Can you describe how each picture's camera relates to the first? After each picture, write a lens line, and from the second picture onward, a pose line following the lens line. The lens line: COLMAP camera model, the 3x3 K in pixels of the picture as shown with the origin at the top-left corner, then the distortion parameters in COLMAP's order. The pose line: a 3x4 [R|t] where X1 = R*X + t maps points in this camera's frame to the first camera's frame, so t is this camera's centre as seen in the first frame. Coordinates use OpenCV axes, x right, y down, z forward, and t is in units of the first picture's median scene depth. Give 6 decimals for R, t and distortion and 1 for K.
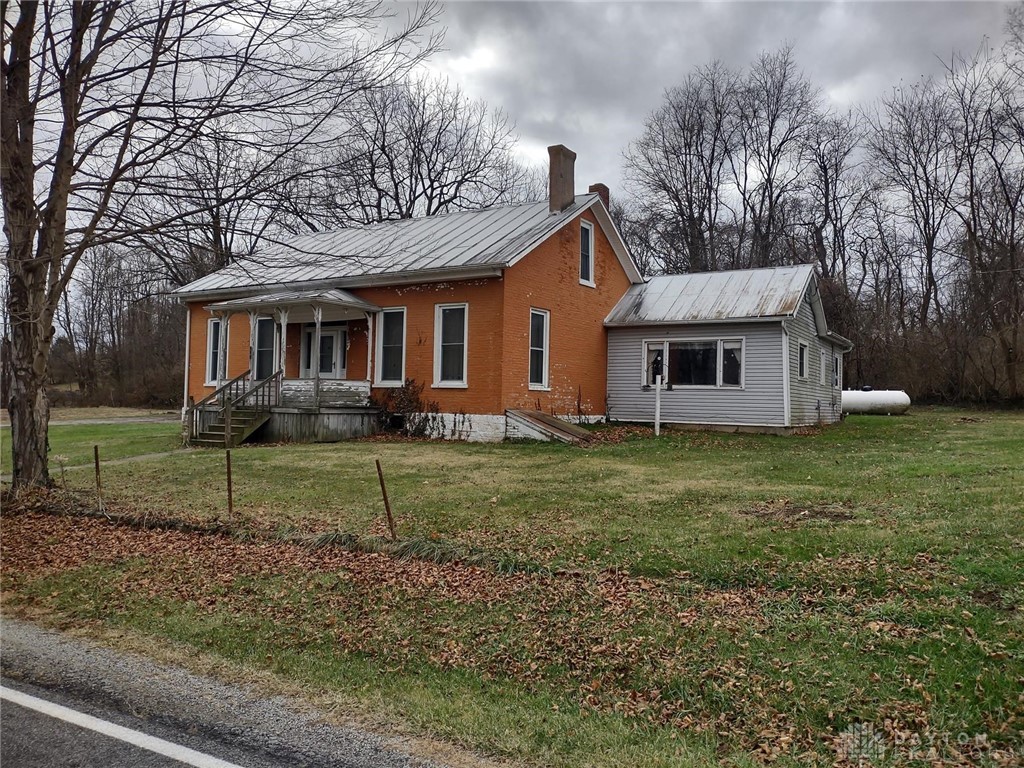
lens RADIAL K [[773.2, 0, 522.2], [0, 773.2, 379.3], [0, 0, 1]] dist [0.039306, -0.013298]
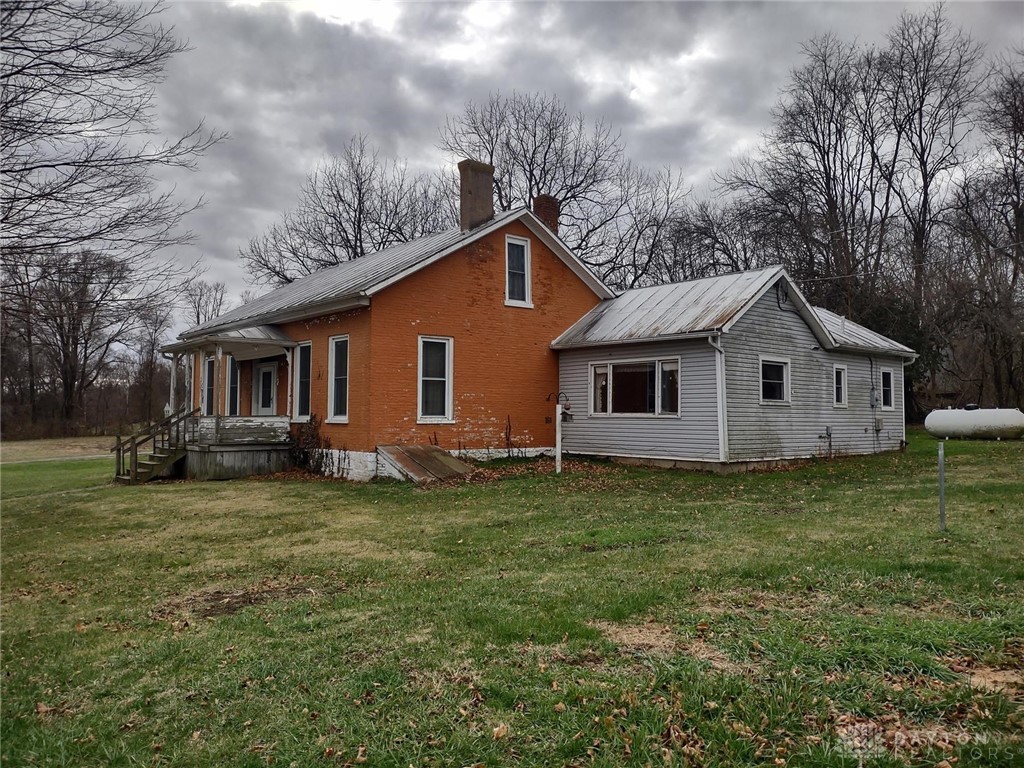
lens RADIAL K [[773.2, 0, 509.5], [0, 773.2, 377.5], [0, 0, 1]] dist [0.039306, -0.013298]
pose [[0.952052, -0.032338, -0.304223, 0.375811], [0.025097, 0.999302, -0.027681, -0.012604], [0.304905, 0.018718, 0.952199, 0.134065]]
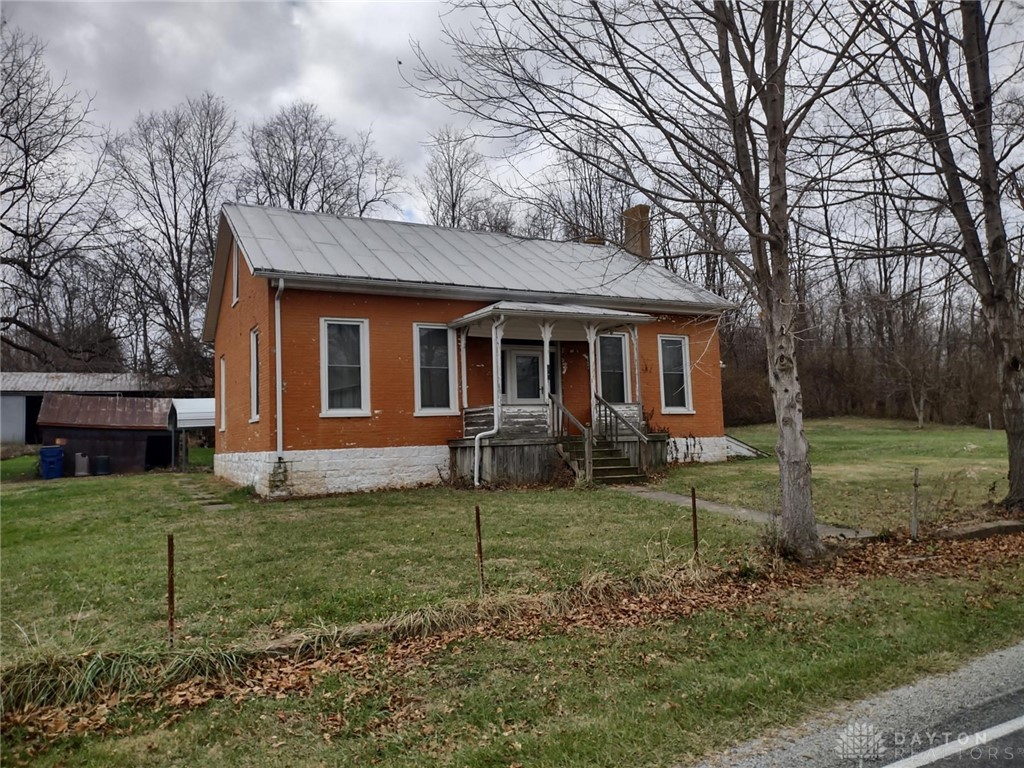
lens RADIAL K [[773.2, 0, 519.6], [0, 773.2, 387.1], [0, 0, 1]] dist [0.039306, -0.013298]
pose [[0.492968, 0.028408, 0.869583, -1.053814], [0.004503, 0.999370, -0.035200, 0.009810], [-0.870036, 0.021268, 0.492530, 0.611959]]
